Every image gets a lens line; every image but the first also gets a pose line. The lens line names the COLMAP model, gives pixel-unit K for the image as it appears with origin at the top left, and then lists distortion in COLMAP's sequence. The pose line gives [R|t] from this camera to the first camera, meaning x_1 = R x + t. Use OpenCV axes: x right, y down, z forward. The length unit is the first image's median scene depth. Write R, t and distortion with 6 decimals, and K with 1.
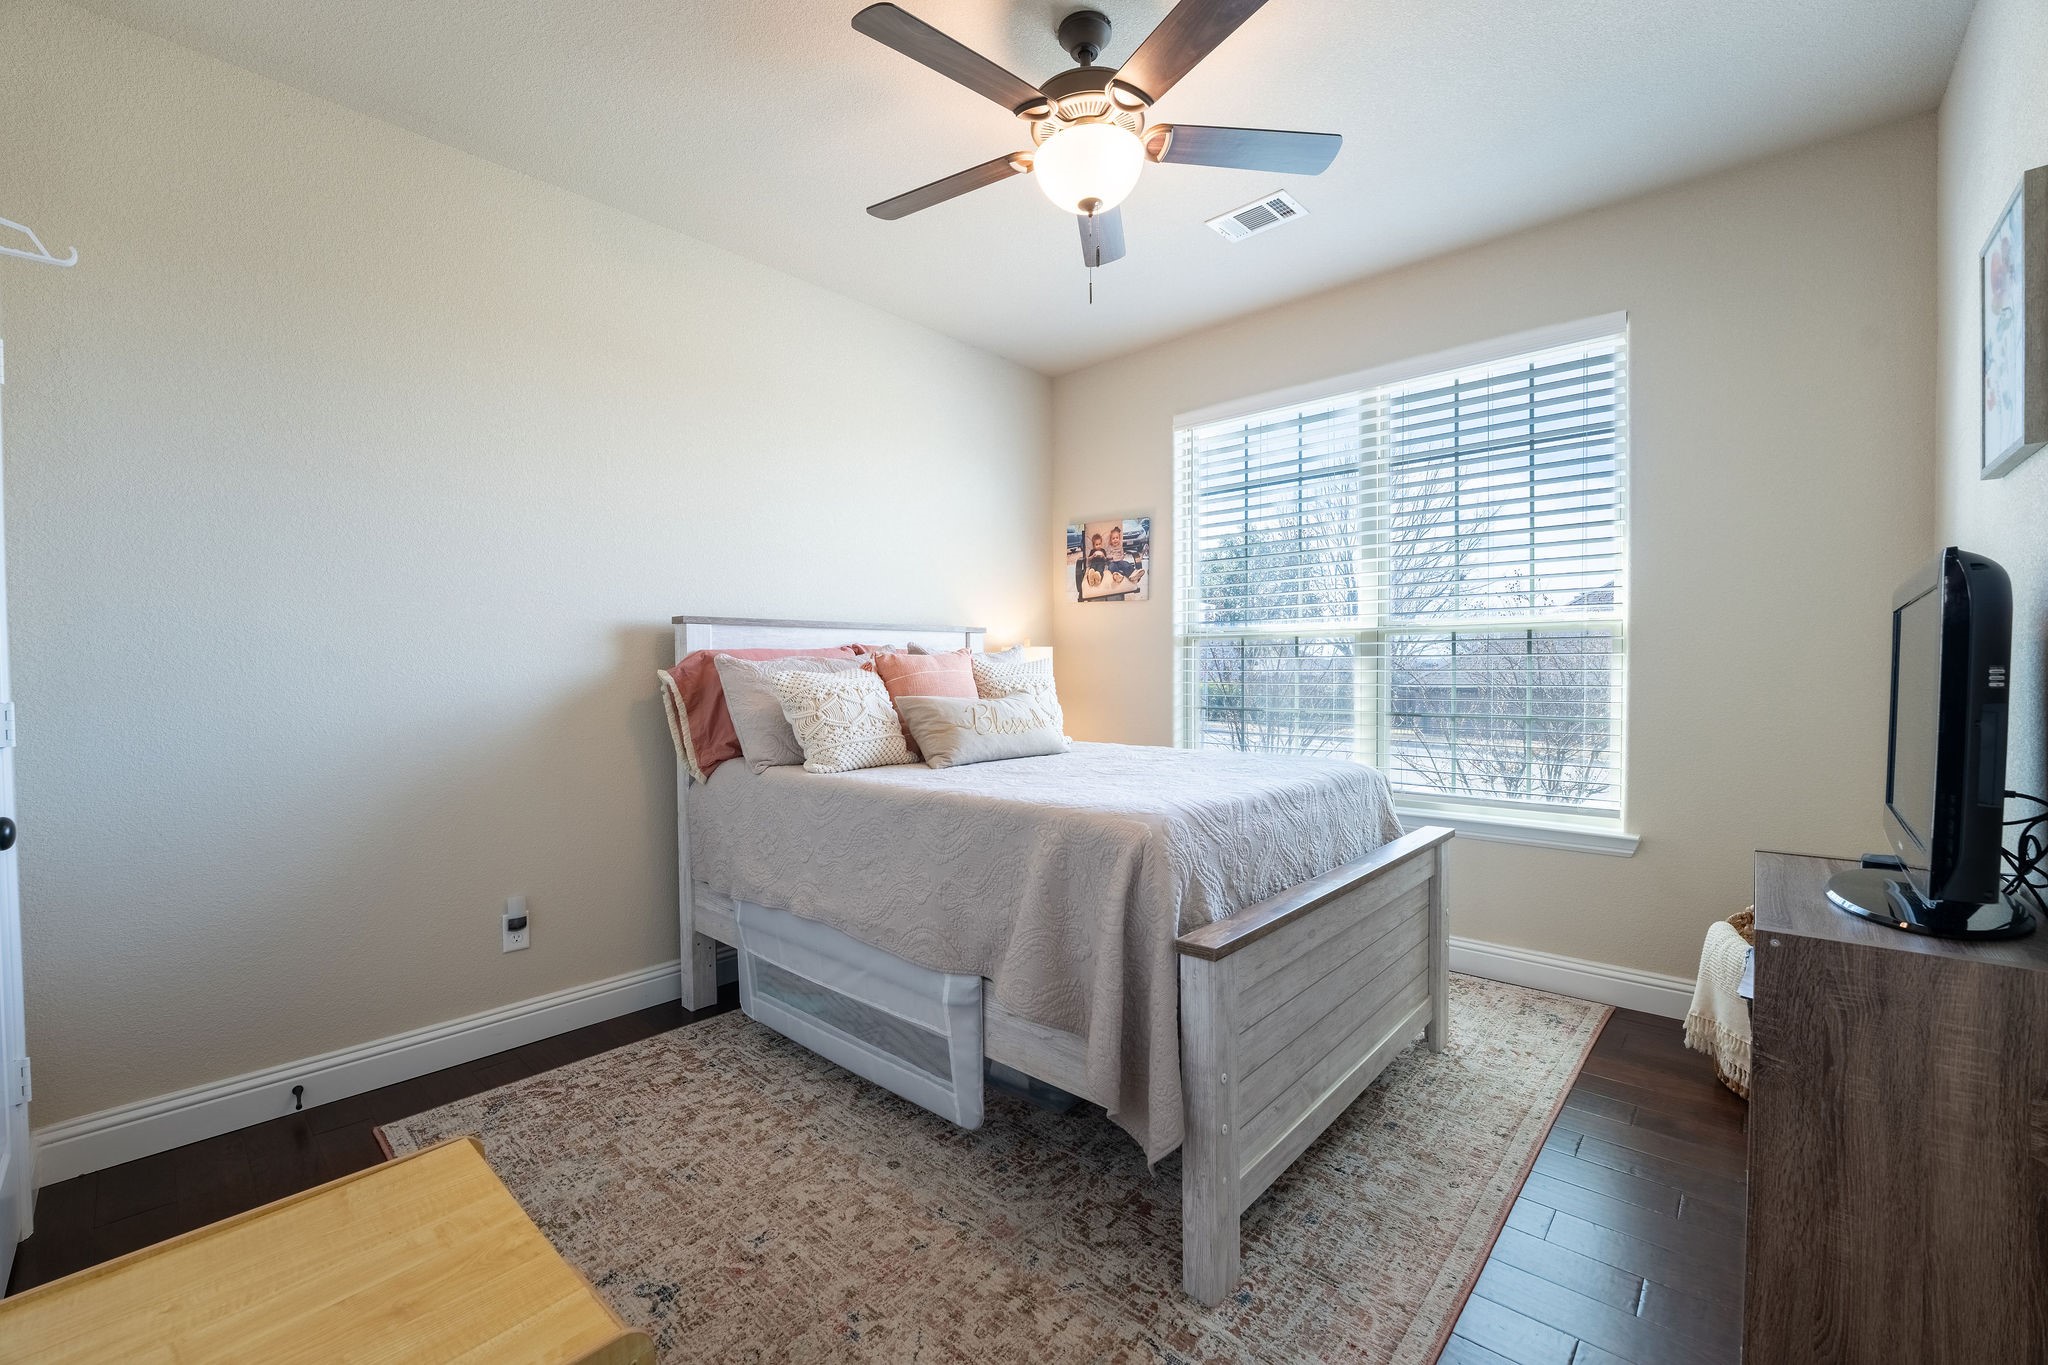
lens RADIAL K [[831.5, 0, 1023.7], [0, 831.5, 684.8], [0, 0, 1]] dist [-0.028880, 0.003902]
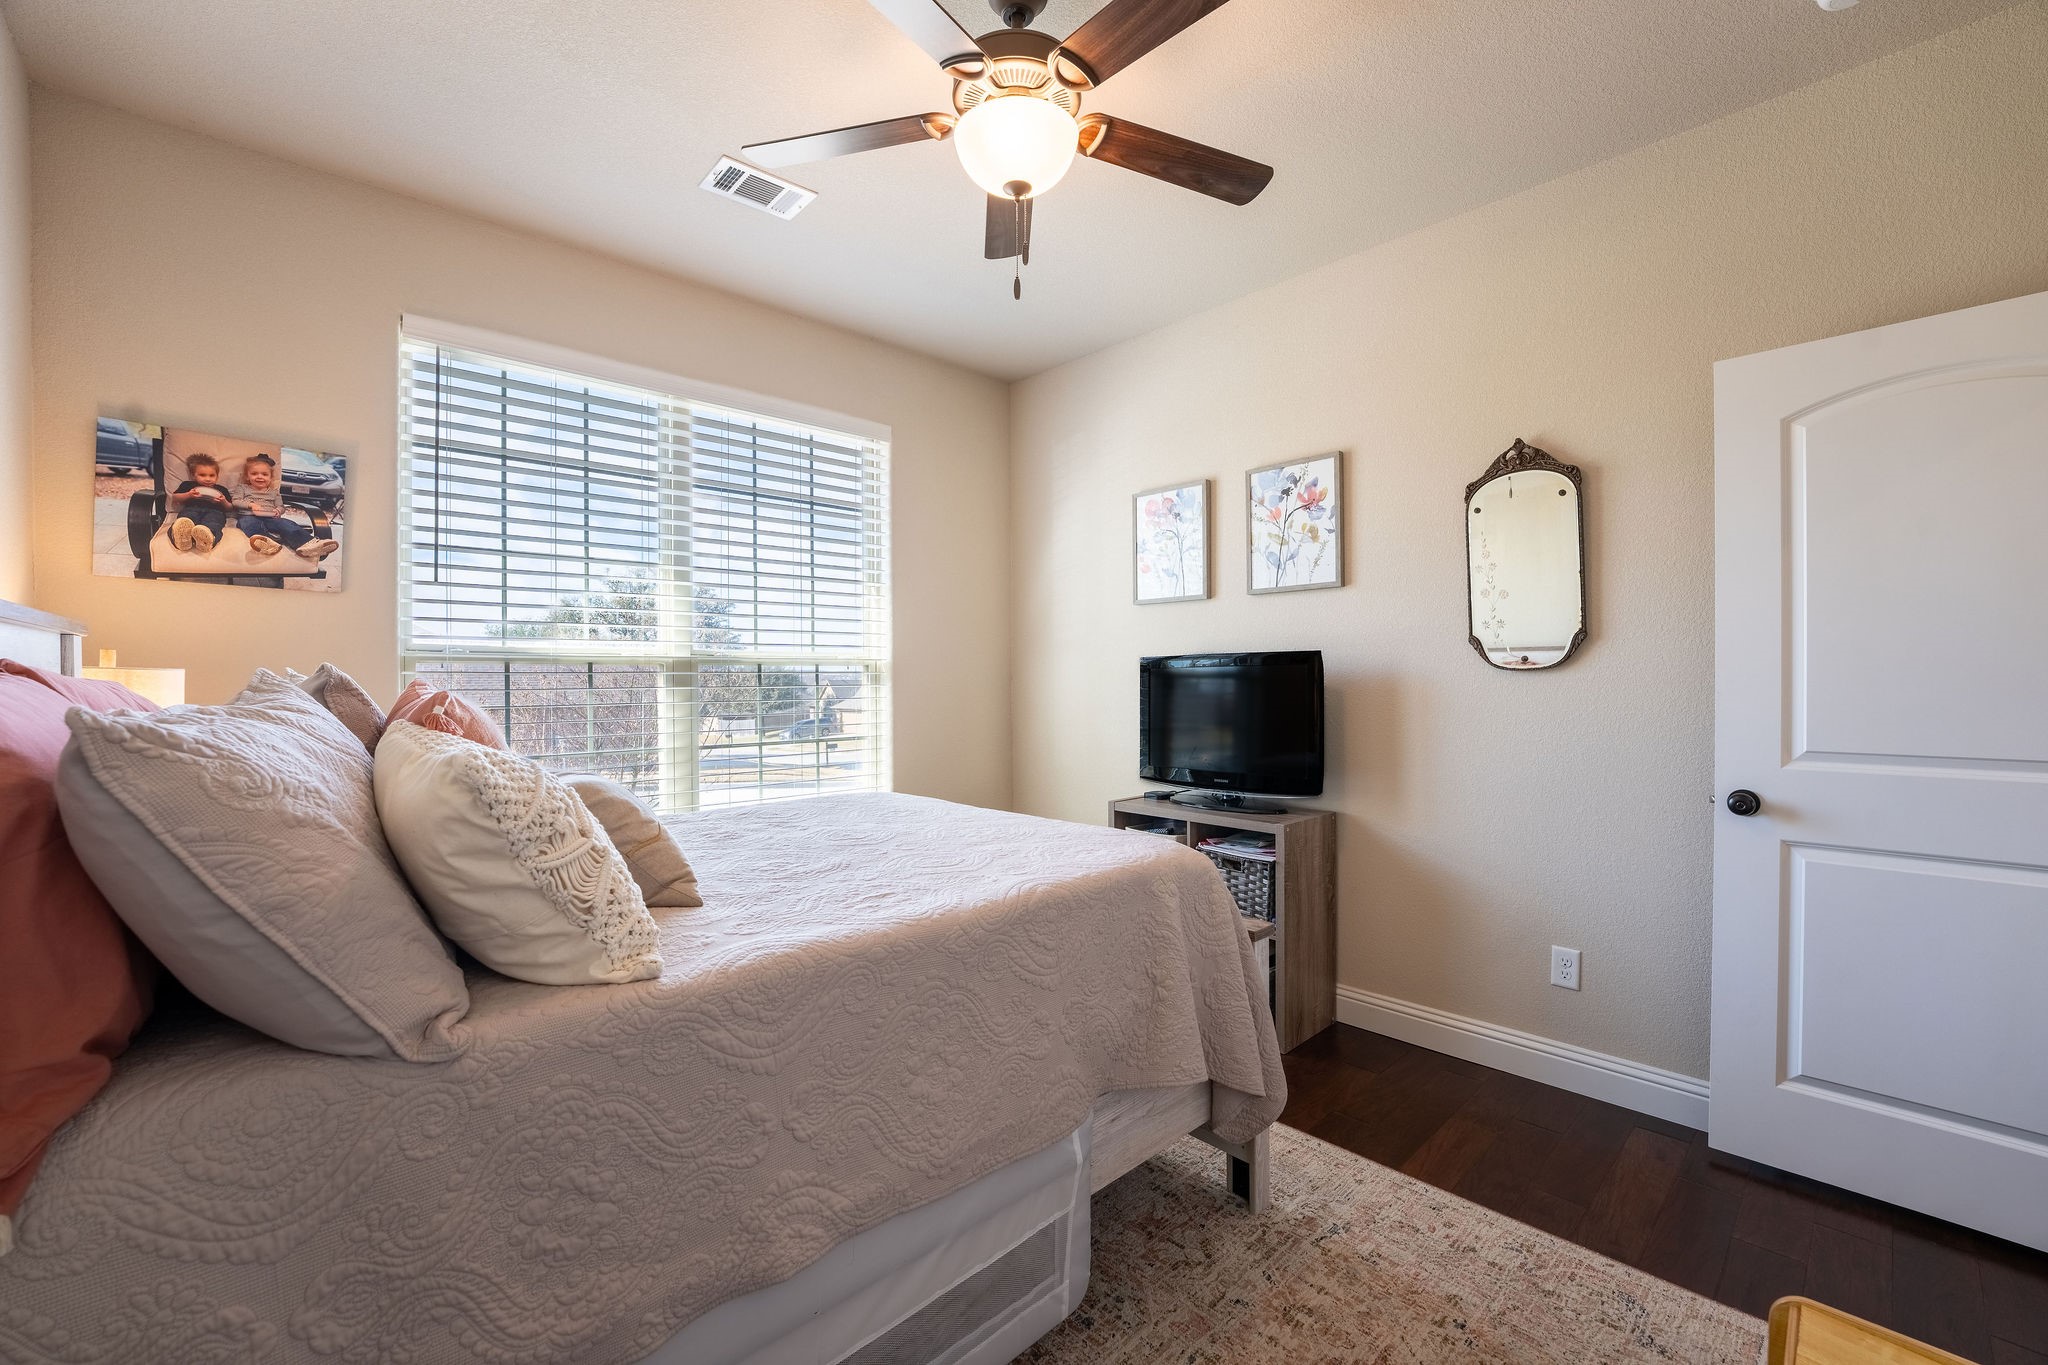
lens RADIAL K [[831.5, 0, 1023.7], [0, 831.5, 684.8], [0, 0, 1]] dist [-0.028880, 0.003902]
pose [[0.079607, -0.002569, 0.996823, -0.392727], [0.025403, 0.999677, 0.000548, -0.023403], [-0.996503, 0.025279, 0.079647, 0.457185]]
